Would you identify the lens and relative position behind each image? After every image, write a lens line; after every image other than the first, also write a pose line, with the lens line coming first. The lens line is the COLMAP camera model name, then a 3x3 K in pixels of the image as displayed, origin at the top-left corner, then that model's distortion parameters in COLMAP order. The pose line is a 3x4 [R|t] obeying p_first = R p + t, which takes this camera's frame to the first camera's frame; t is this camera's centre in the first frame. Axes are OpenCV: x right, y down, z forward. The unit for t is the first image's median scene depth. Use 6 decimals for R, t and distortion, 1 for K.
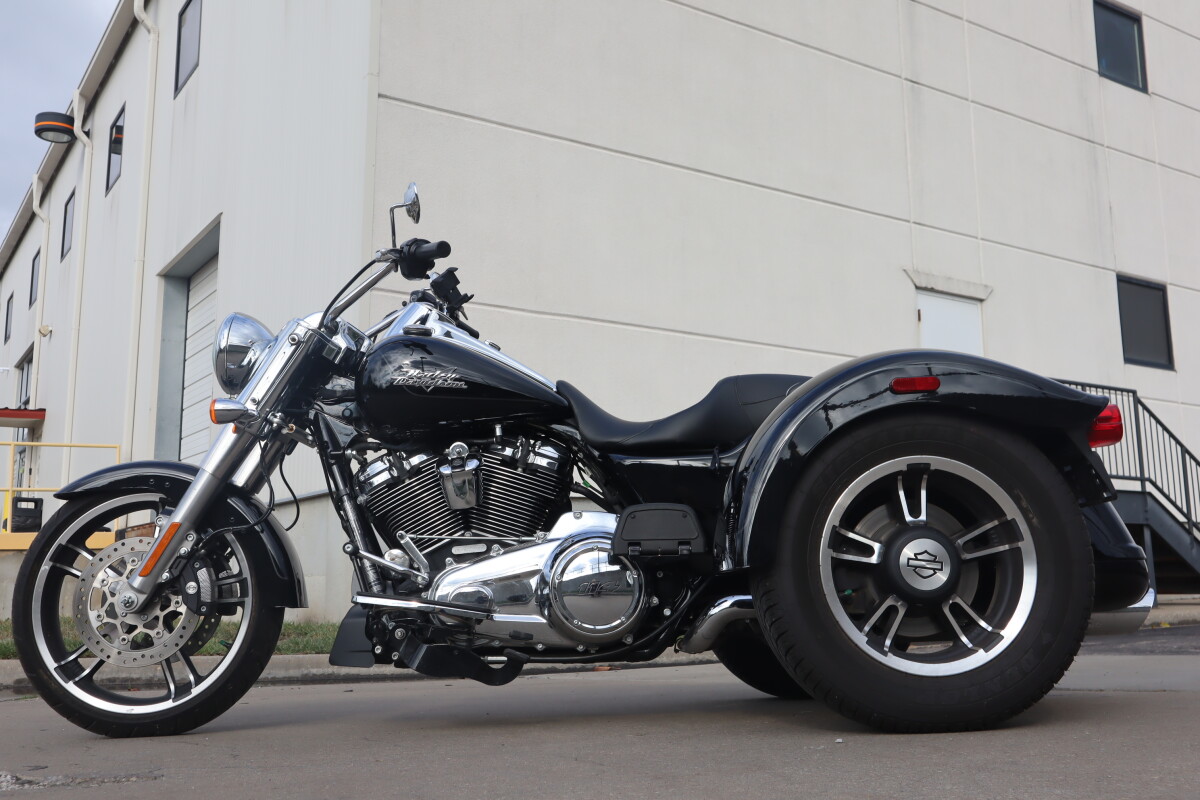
lens RADIAL K [[1174.7, 0, 600.4], [0, 1174.7, 373.3], [0, 0, 1]] dist [-0.025577, -0.009033]
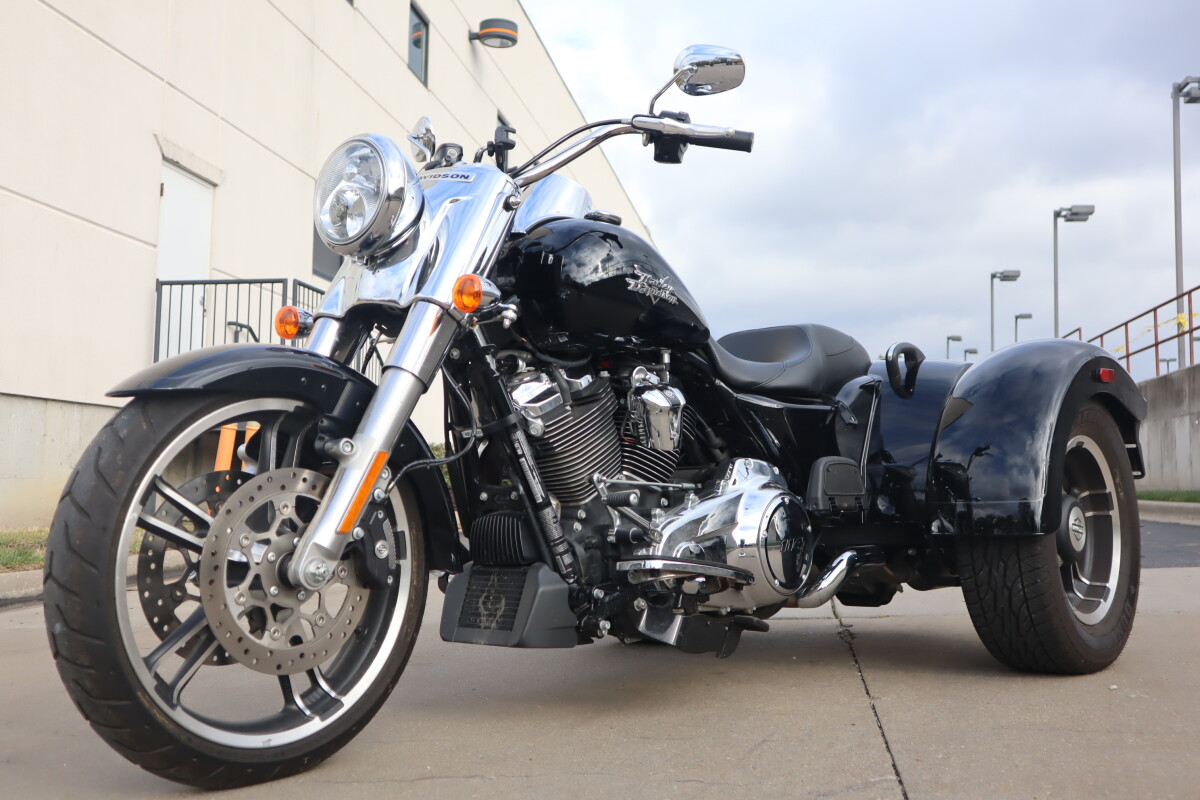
lens RADIAL K [[1240.1, 0, 600.0], [0, 1240.1, 400.0], [0, 0, 1]] dist [0.024111, 0.016193]
pose [[0.667565, 0.075010, 0.740764, -0.786805], [-0.160677, 0.985983, 0.044959, 0.047535], [-0.727008, -0.149037, 0.670259, 0.441399]]
